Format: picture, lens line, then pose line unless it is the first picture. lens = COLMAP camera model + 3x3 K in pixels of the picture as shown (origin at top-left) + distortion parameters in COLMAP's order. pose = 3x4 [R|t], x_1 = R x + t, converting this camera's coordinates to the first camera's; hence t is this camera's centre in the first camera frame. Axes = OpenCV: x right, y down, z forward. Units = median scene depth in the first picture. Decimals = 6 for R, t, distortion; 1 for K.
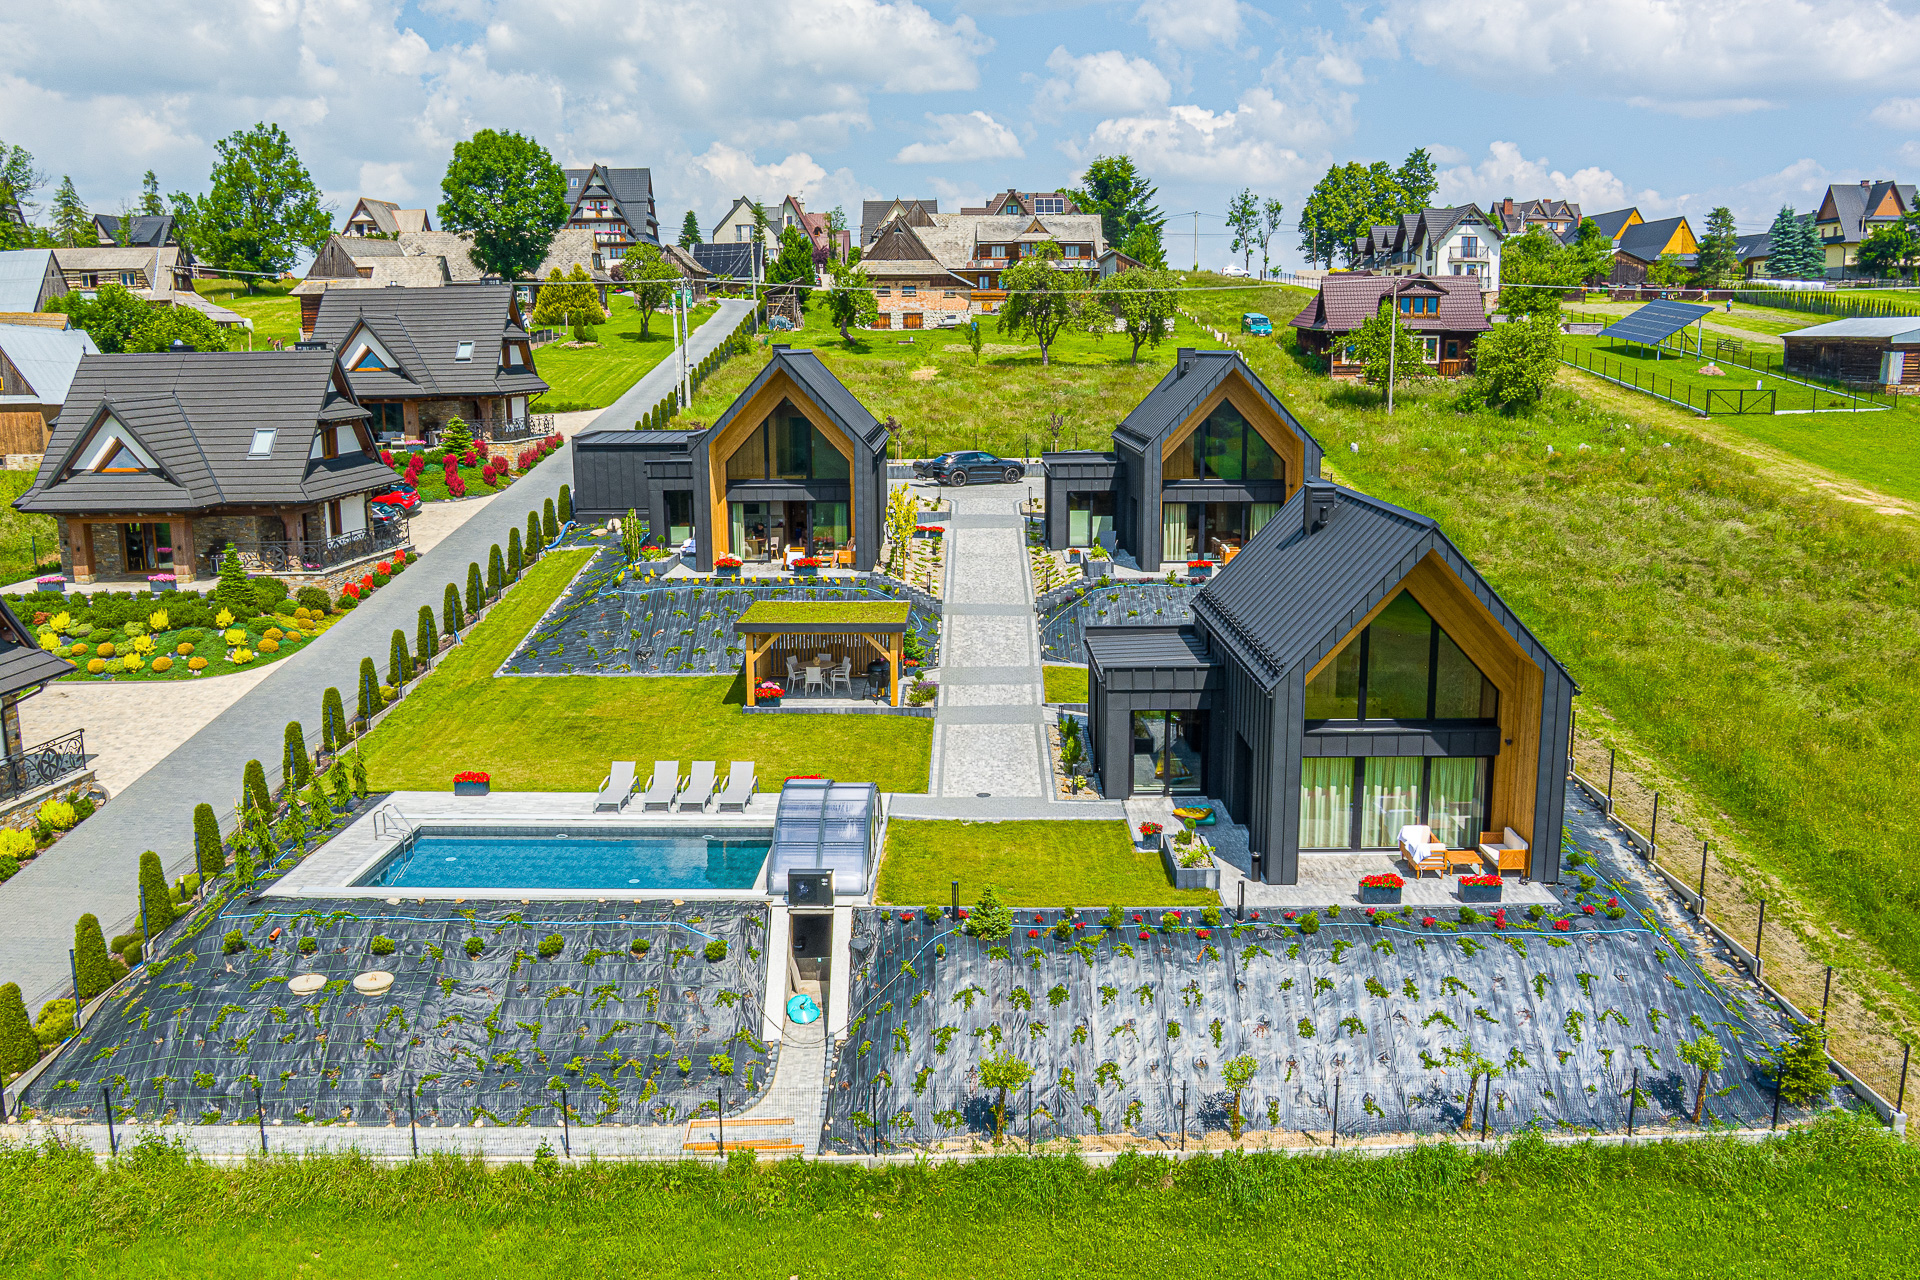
lens RADIAL K [[1554.9, 0, 960.2], [0, 1554.9, 634.2], [0, 0, 1]] dist [-0.060163, -0.005580]
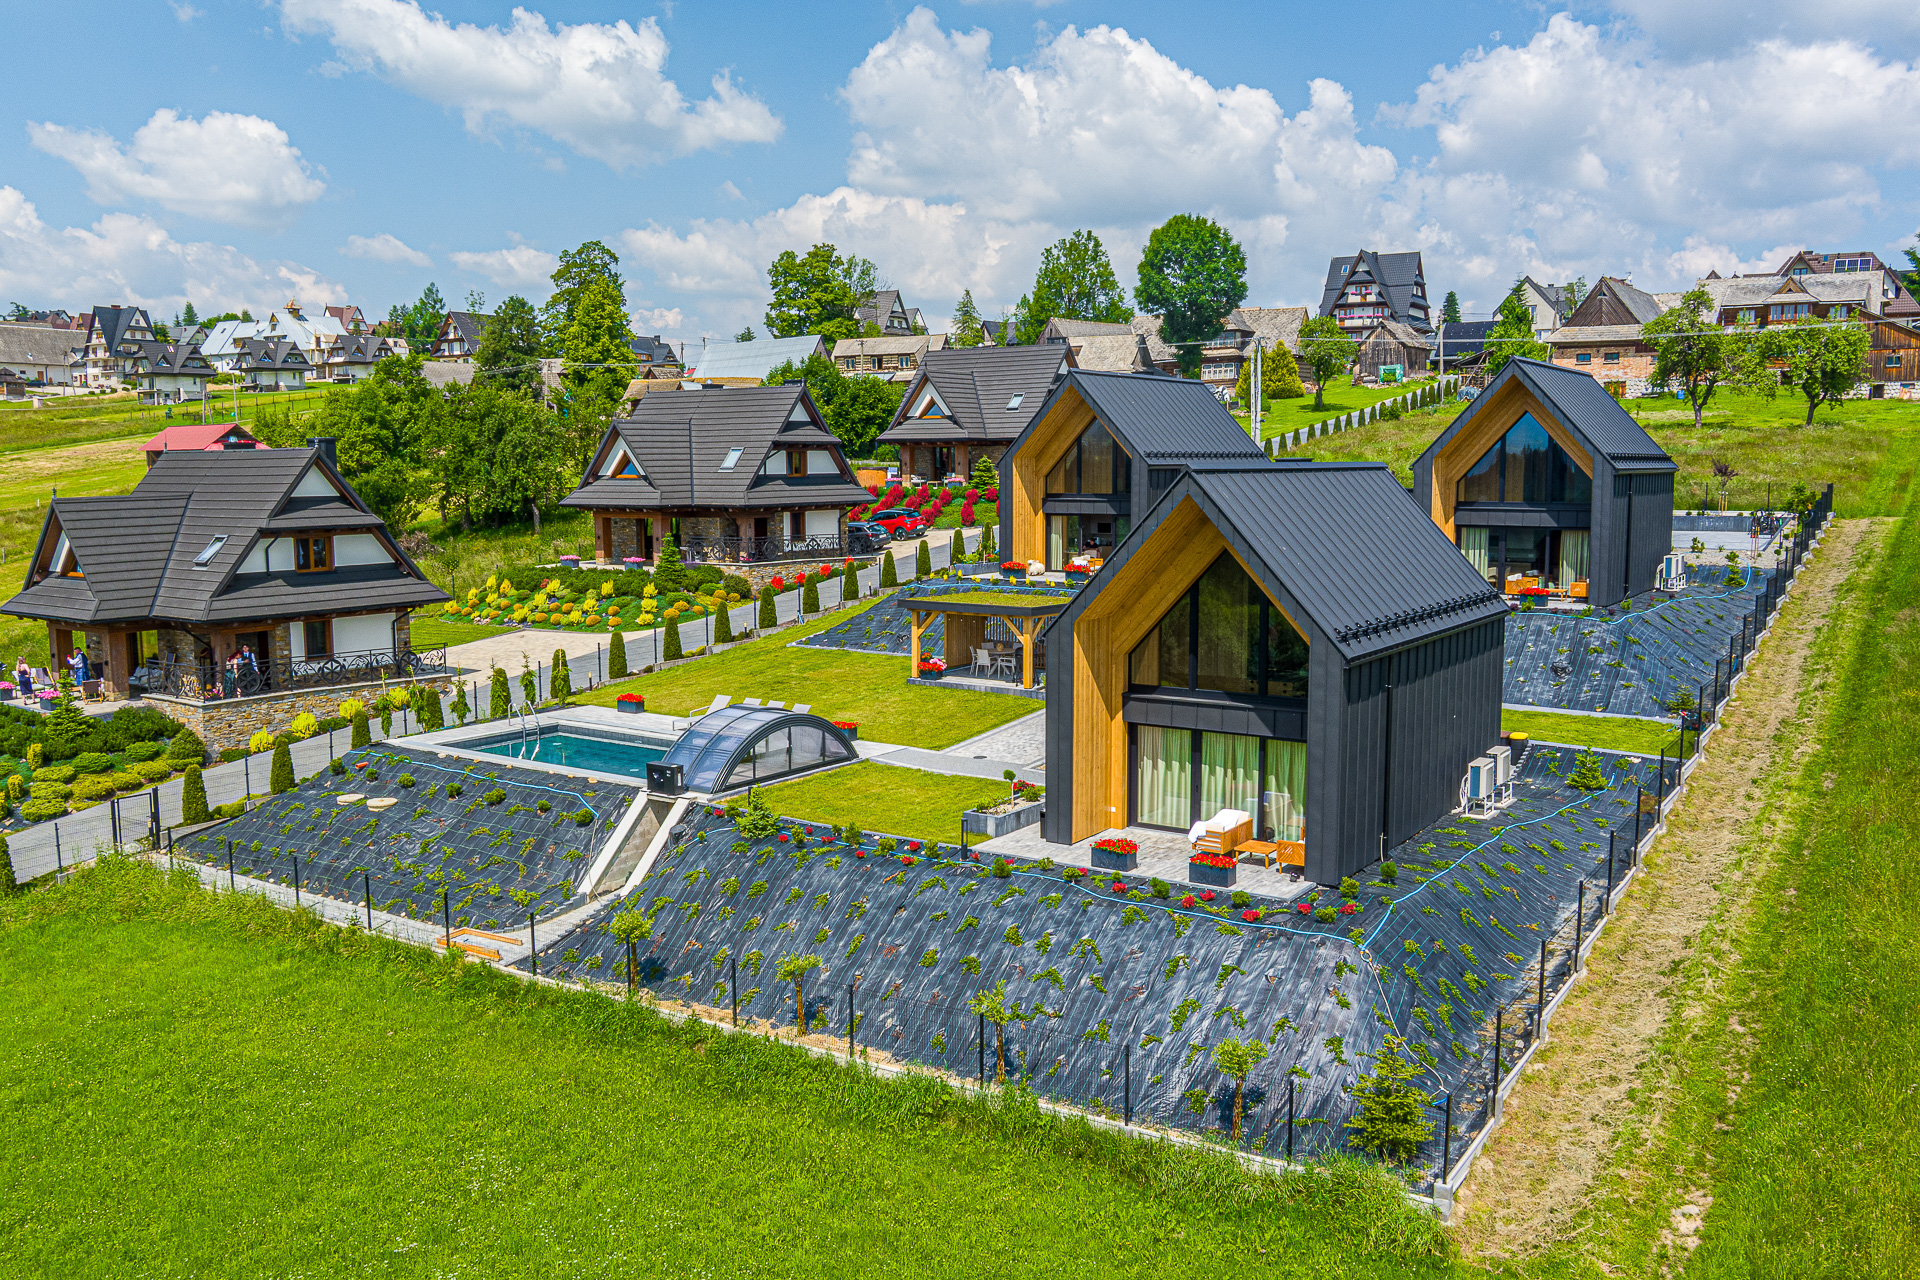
lens RADIAL K [[1554.9, 0, 962.1], [0, 1554.9, 639.0], [0, 0, 1]] dist [-0.060163, -0.005580]
pose [[0.830312, 0.065162, -0.553476, 0.419590], [-0.101504, 0.994211, -0.035223, 0.045917], [0.547977, 0.085426, 0.832120, 0.089553]]
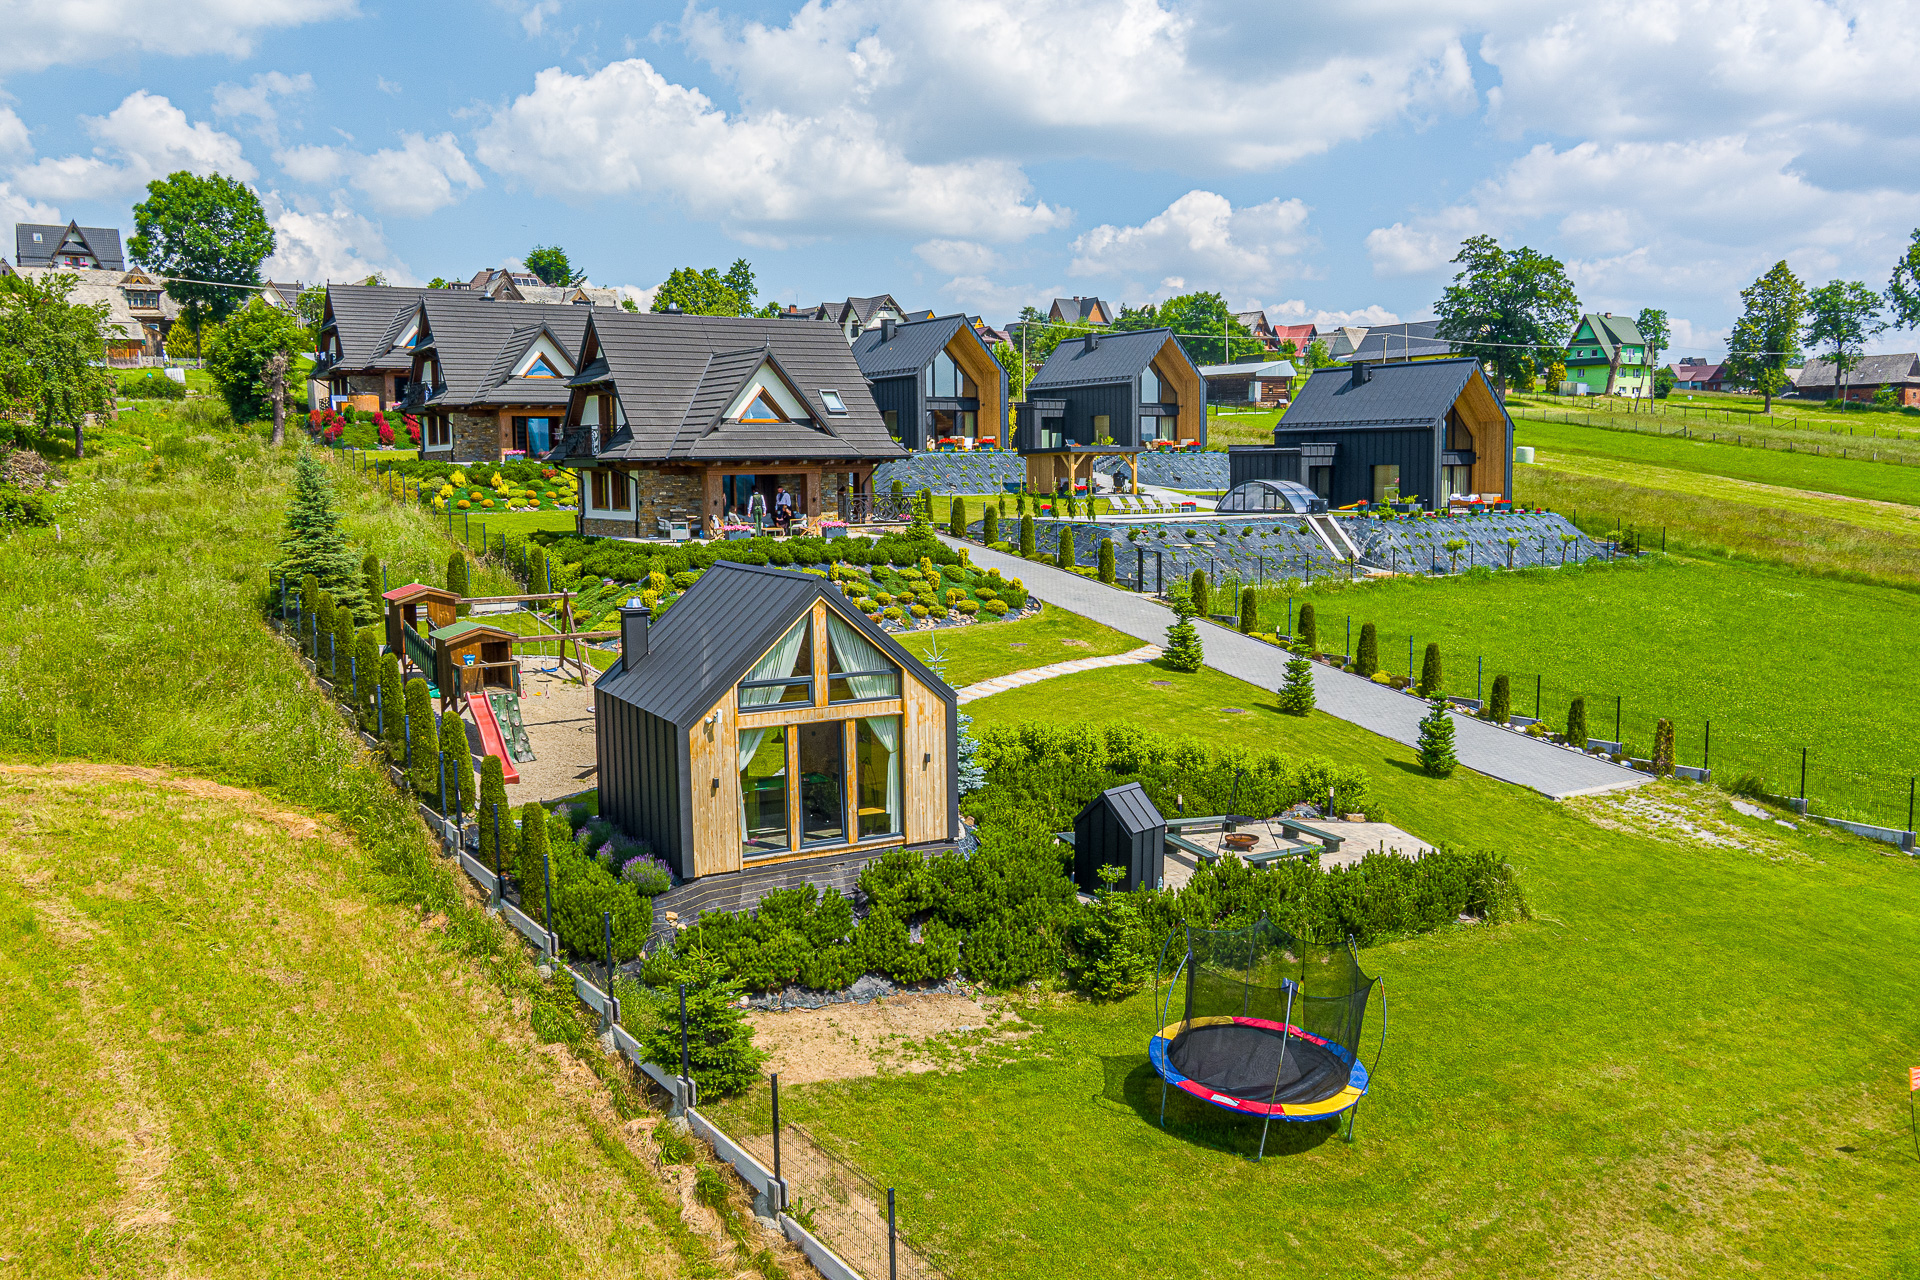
lens RADIAL K [[1554.9, 0, 969.3], [0, 1554.9, 628.3], [0, 0, 1]] dist [-0.060163, -0.005580]
pose [[0.832135, -0.061715, 0.551129, -1.033512], [0.108028, 0.992790, -0.051936, 0.233921], [-0.543950, 0.102755, 0.832802, -0.338758]]
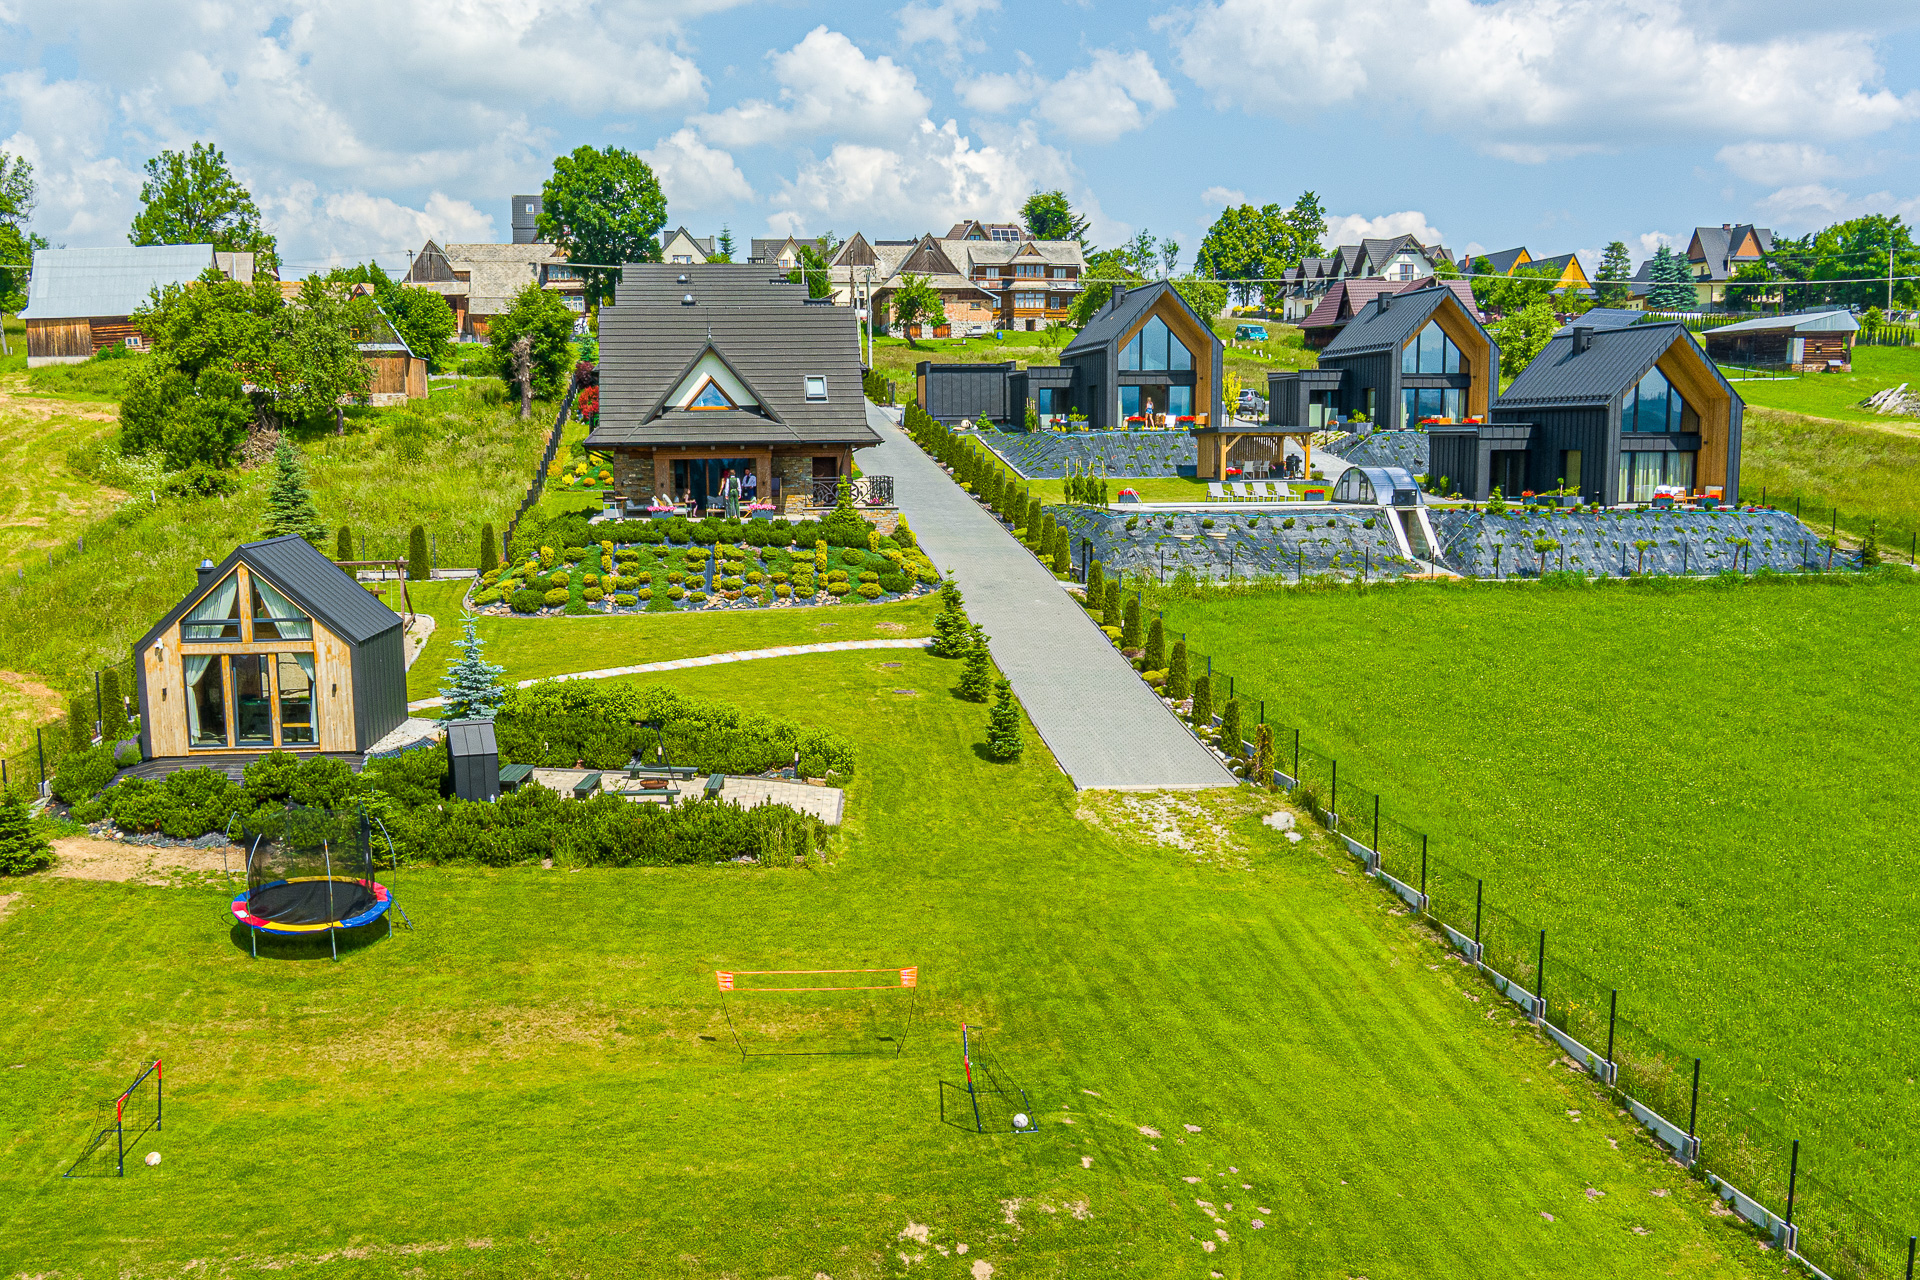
lens RADIAL K [[1864.8, 0, 926.9], [0, 1864.8, 758.1], [0, 0, 1]] dist [-0.068554, 0.000000]
pose [[0.988721, -0.028819, 0.146969, -0.622054], [0.031179, 0.999419, -0.013779, 0.299341], [-0.146486, 0.018206, 0.989045, -0.738945]]
